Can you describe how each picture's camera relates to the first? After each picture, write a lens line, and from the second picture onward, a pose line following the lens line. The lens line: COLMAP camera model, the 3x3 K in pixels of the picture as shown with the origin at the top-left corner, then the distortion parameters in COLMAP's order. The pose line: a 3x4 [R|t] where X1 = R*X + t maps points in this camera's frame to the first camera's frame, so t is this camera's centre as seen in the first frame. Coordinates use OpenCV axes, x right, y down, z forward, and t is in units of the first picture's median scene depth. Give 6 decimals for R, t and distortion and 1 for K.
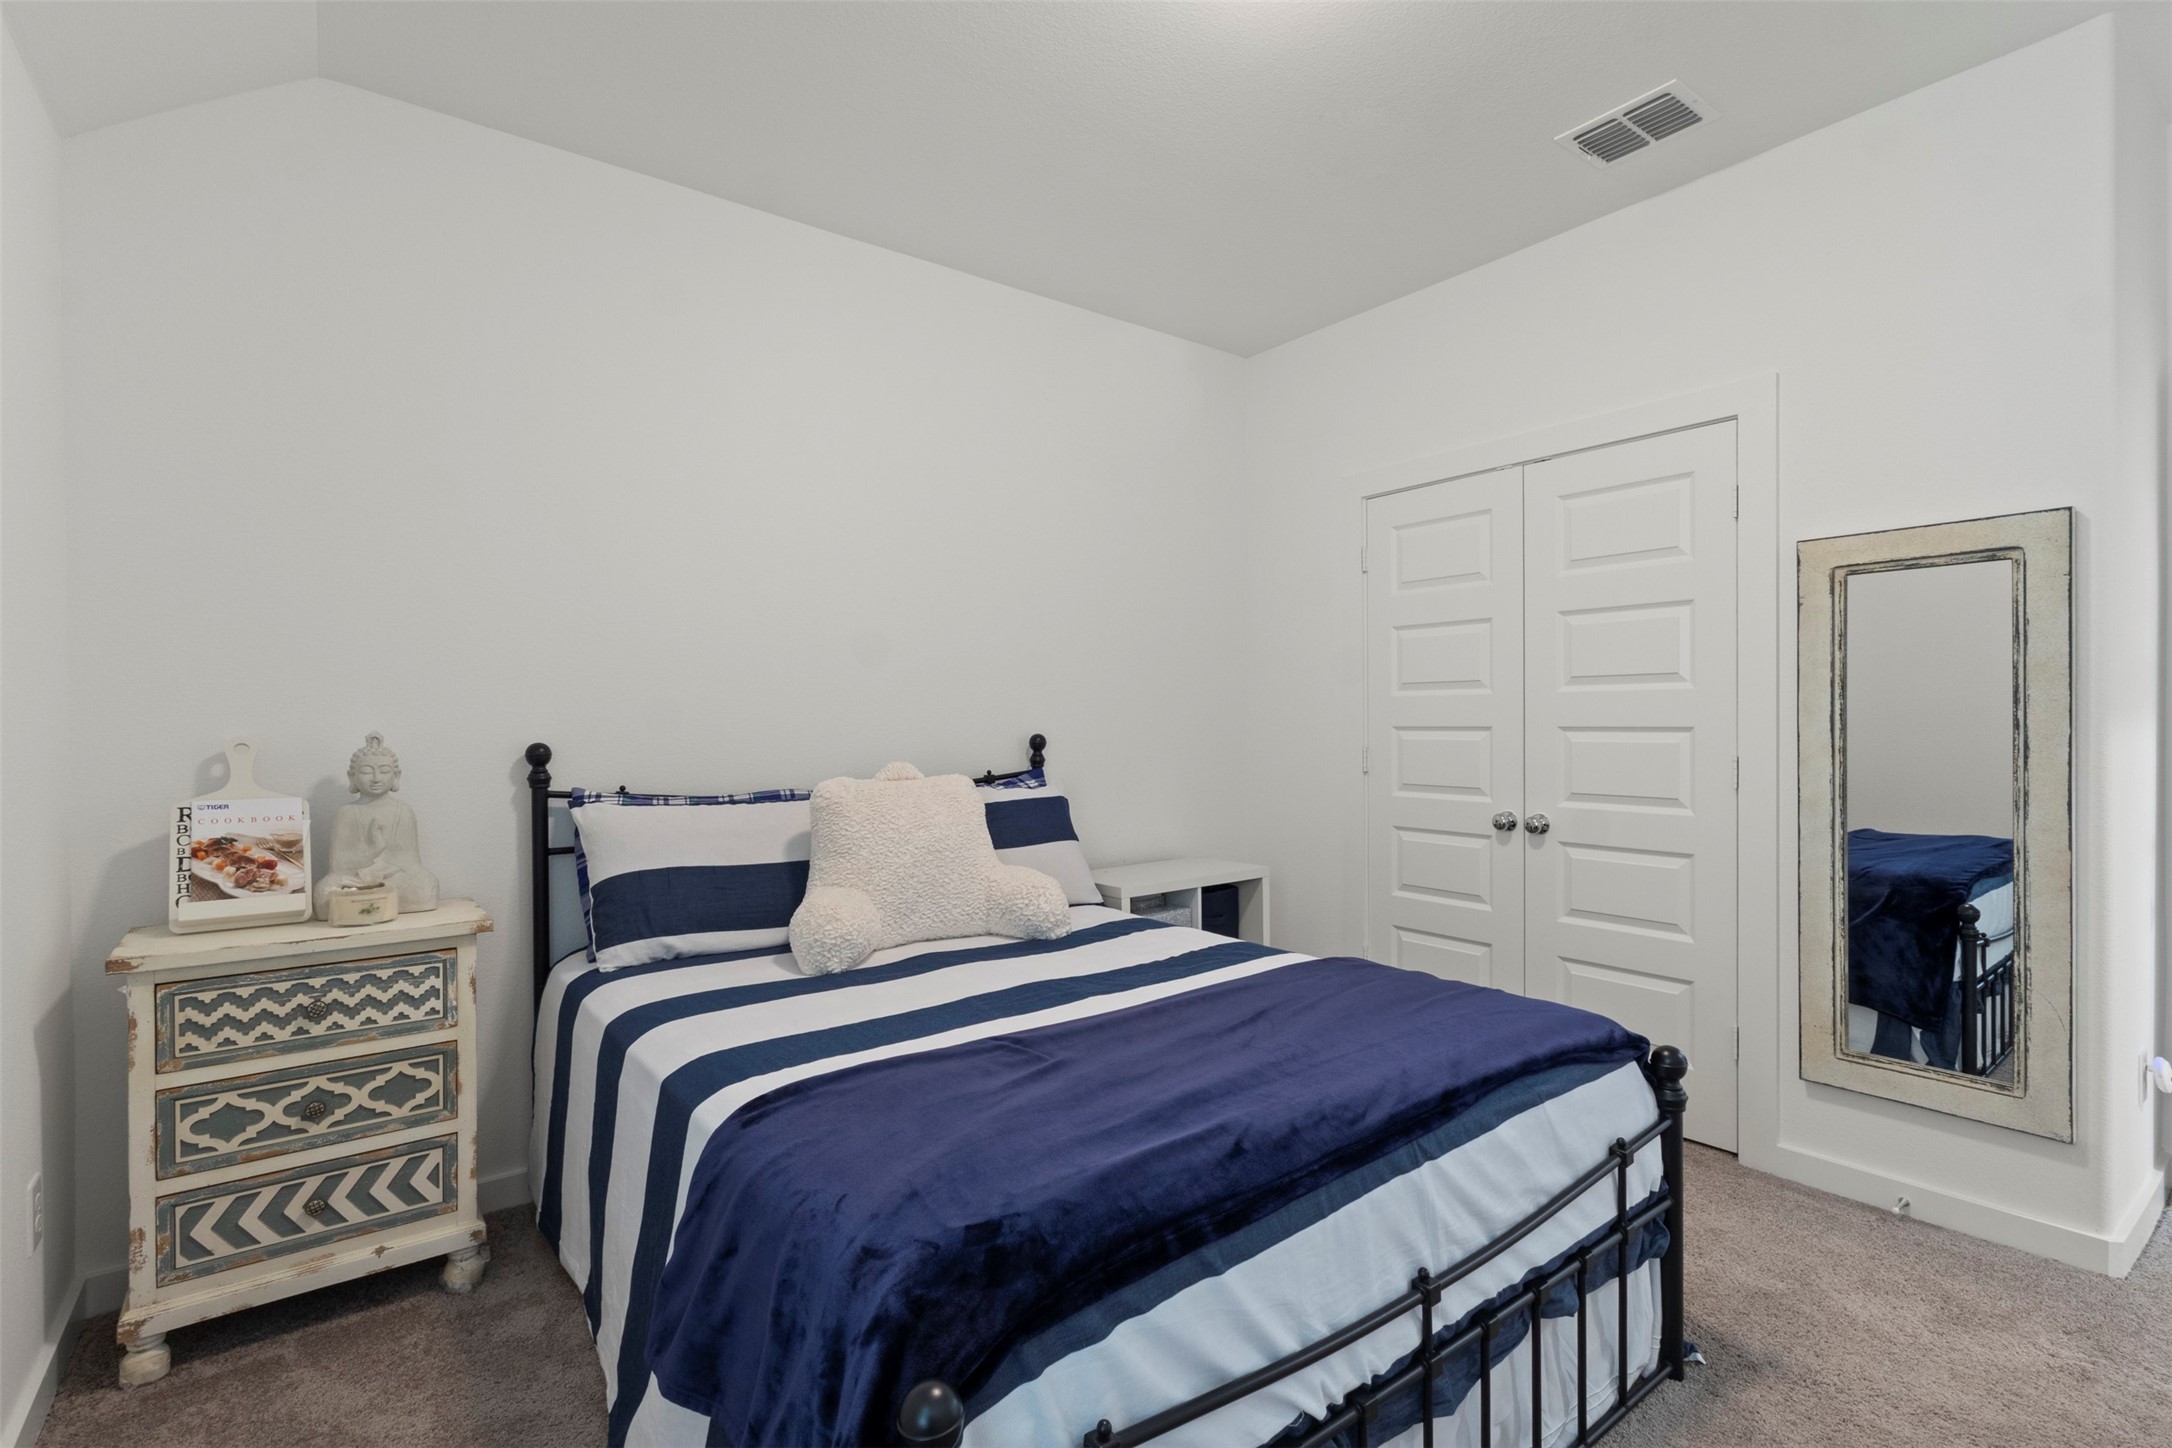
lens RADIAL K [[1009.8, 0, 1072.9], [0, 1009.8, 724.8], [0, 0, 1]] dist [-0.001050, 0.003047]
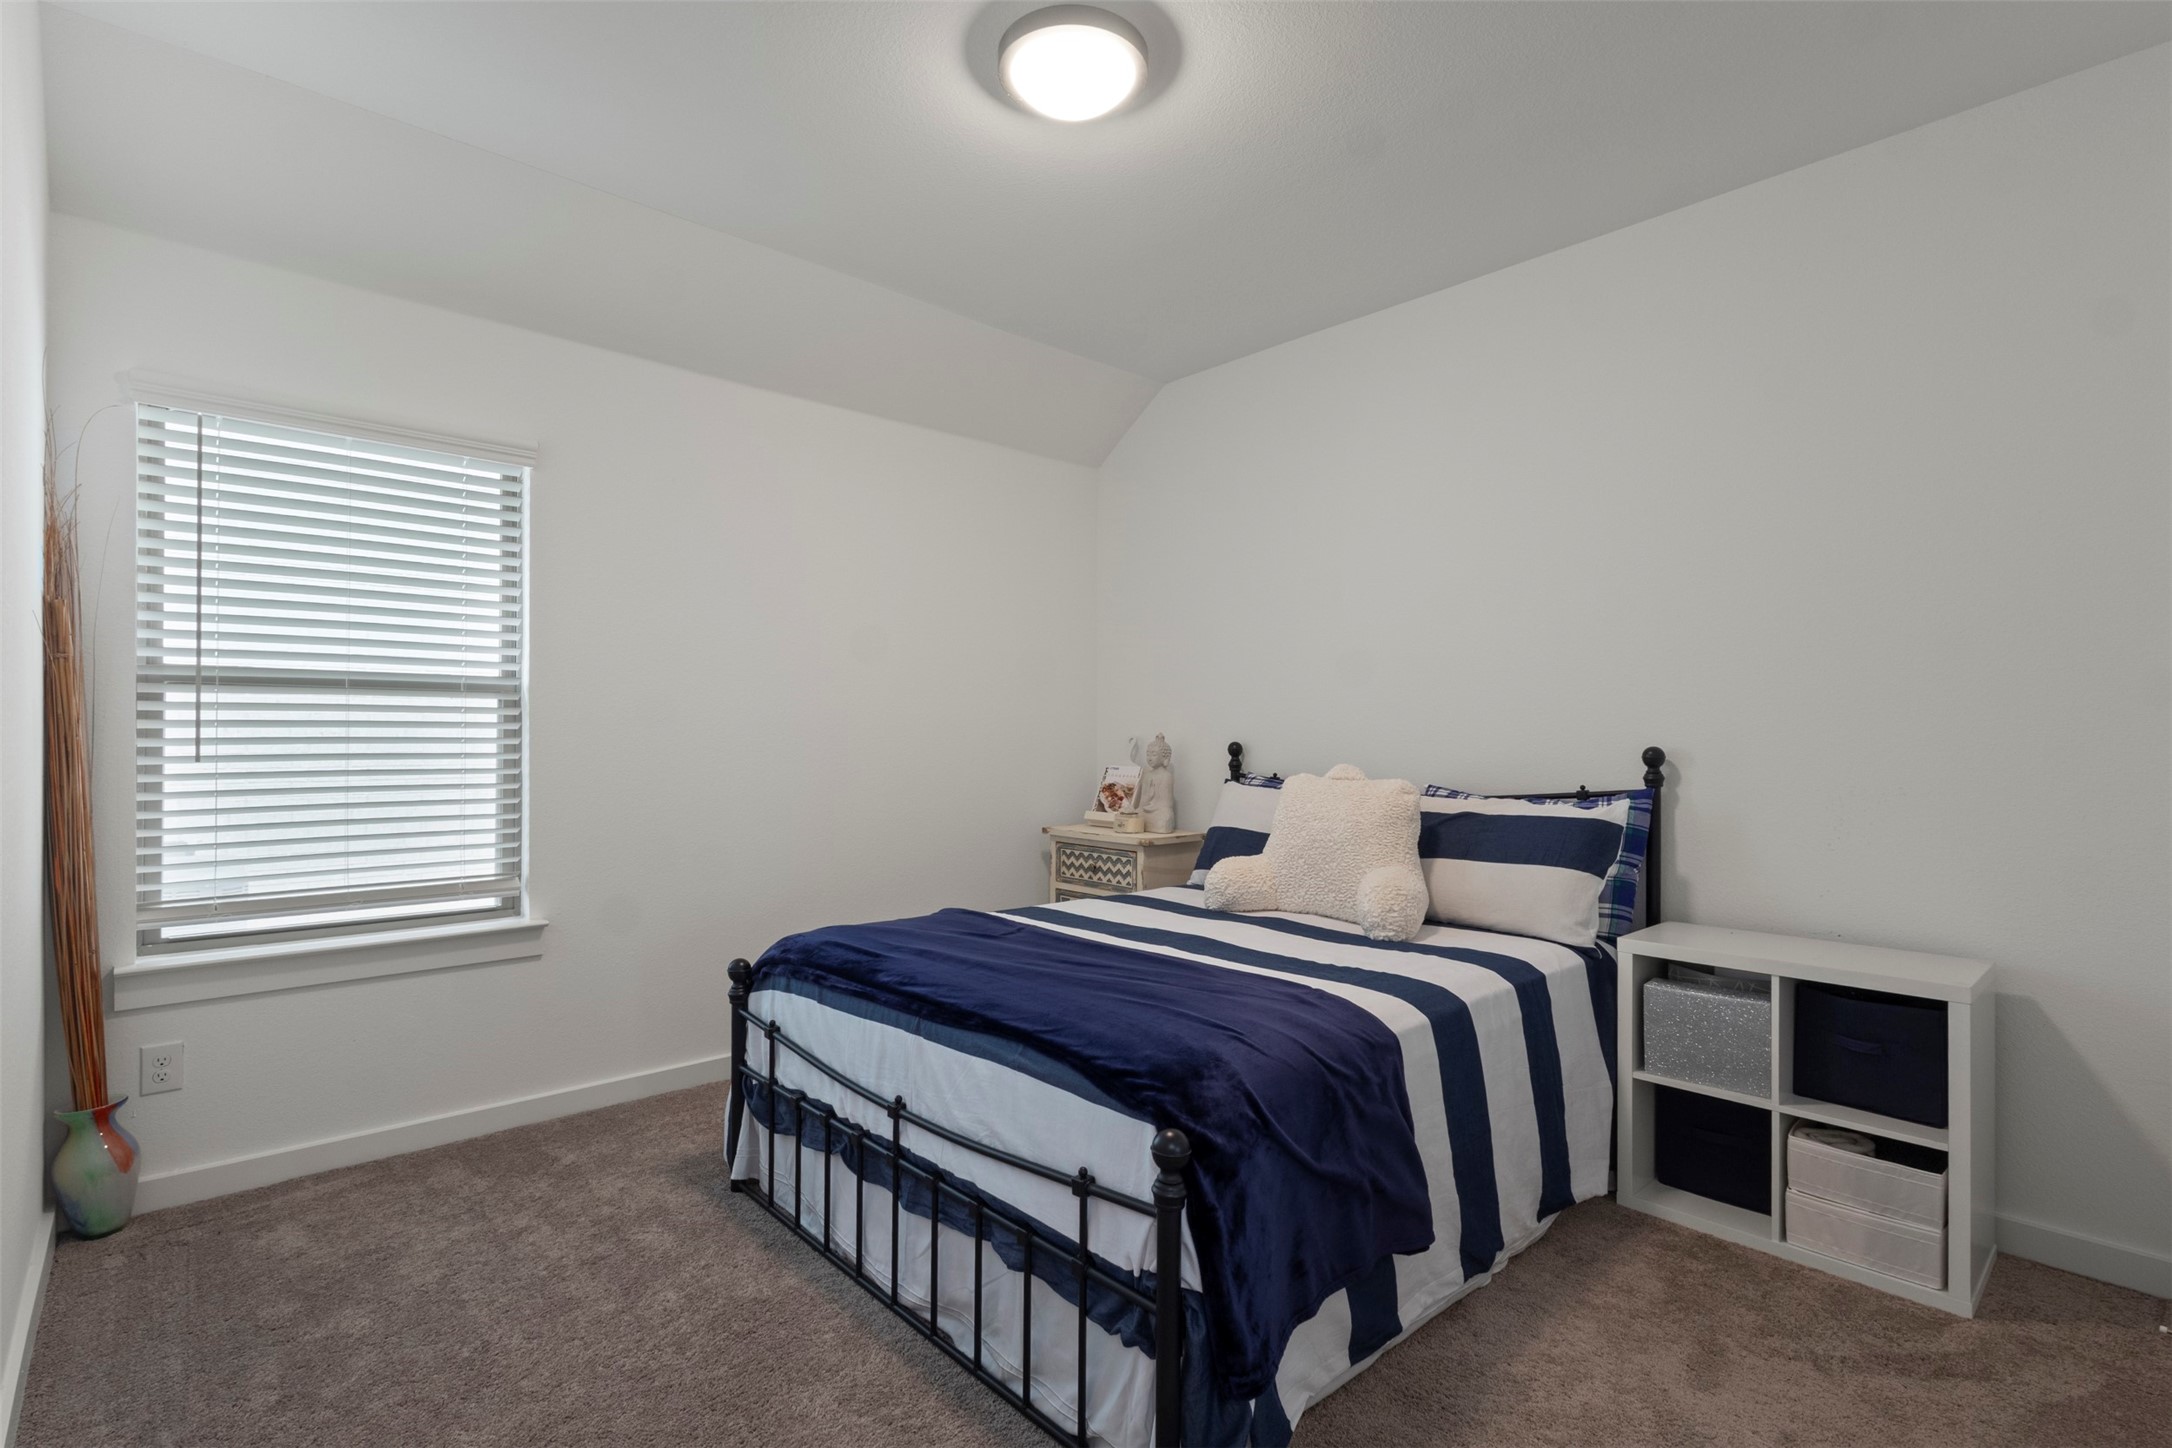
lens RADIAL K [[1009.8, 0, 1079.1], [0, 1009.8, 714.5], [0, 0, 1]] dist [-0.001050, 0.003047]
pose [[0.093754, -0.009035, -0.995554, 1.237657], [-0.007833, 0.999921, -0.009812, -0.009577], [0.995565, 0.008718, 0.093676, 0.742816]]
